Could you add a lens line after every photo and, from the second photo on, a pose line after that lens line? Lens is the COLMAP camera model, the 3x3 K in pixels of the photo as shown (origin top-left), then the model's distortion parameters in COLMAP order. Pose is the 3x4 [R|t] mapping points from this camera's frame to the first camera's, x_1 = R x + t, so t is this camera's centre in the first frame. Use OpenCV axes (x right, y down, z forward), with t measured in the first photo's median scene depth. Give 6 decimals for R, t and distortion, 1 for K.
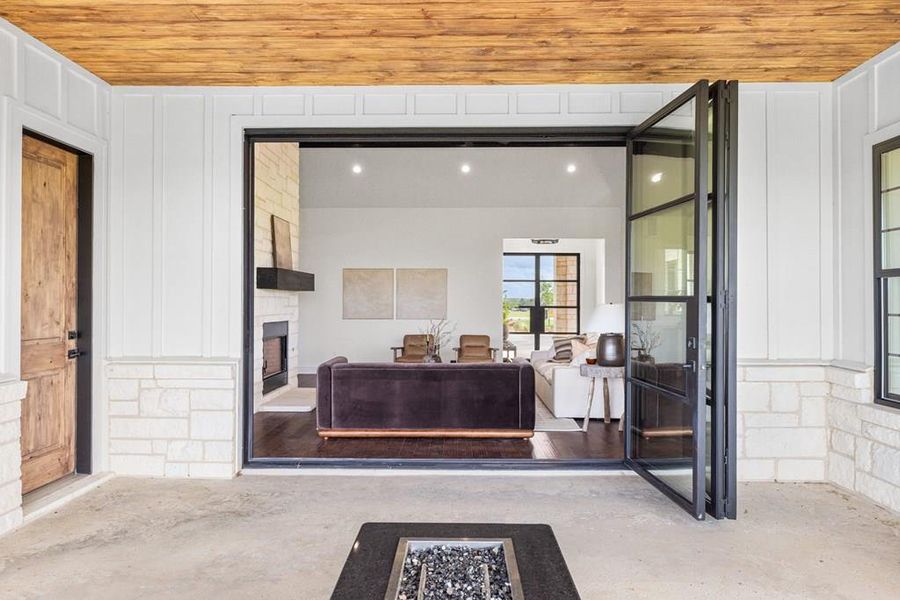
lens RADIAL K [[586.9, 0, 449.4], [0, 586.9, 294.9], [0, 0, 1]] dist [-0.002373, -0.001198]
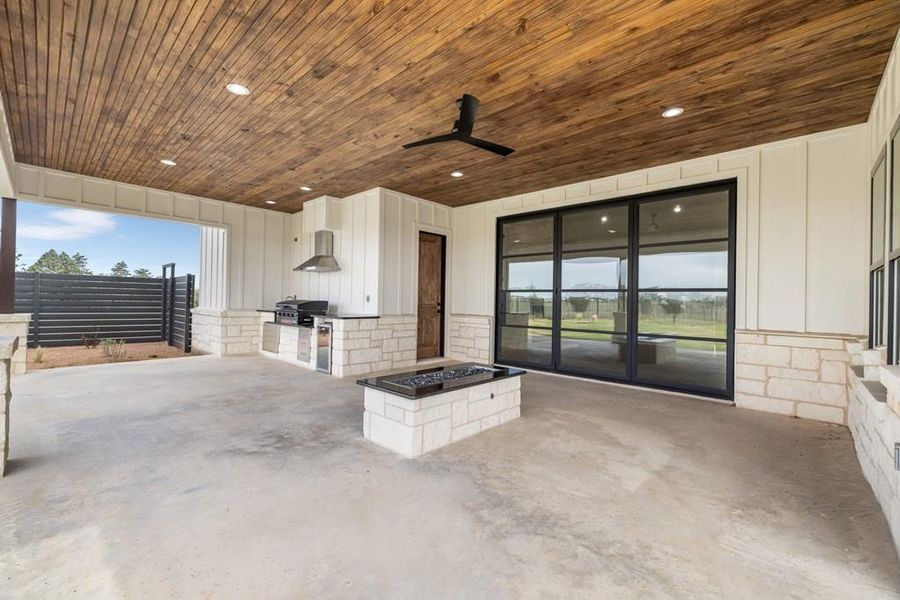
lens RADIAL K [[377.3, 0, 449.9], [0, 377.3, 298.6], [0, 0, 1]] dist [-0.000485, 0.000053]
pose [[0.743790, 0.010574, -0.668330, 0.543450], [-0.013167, 0.999913, 0.001167, 0.040312], [0.668284, 0.007932, 0.743864, -0.246975]]
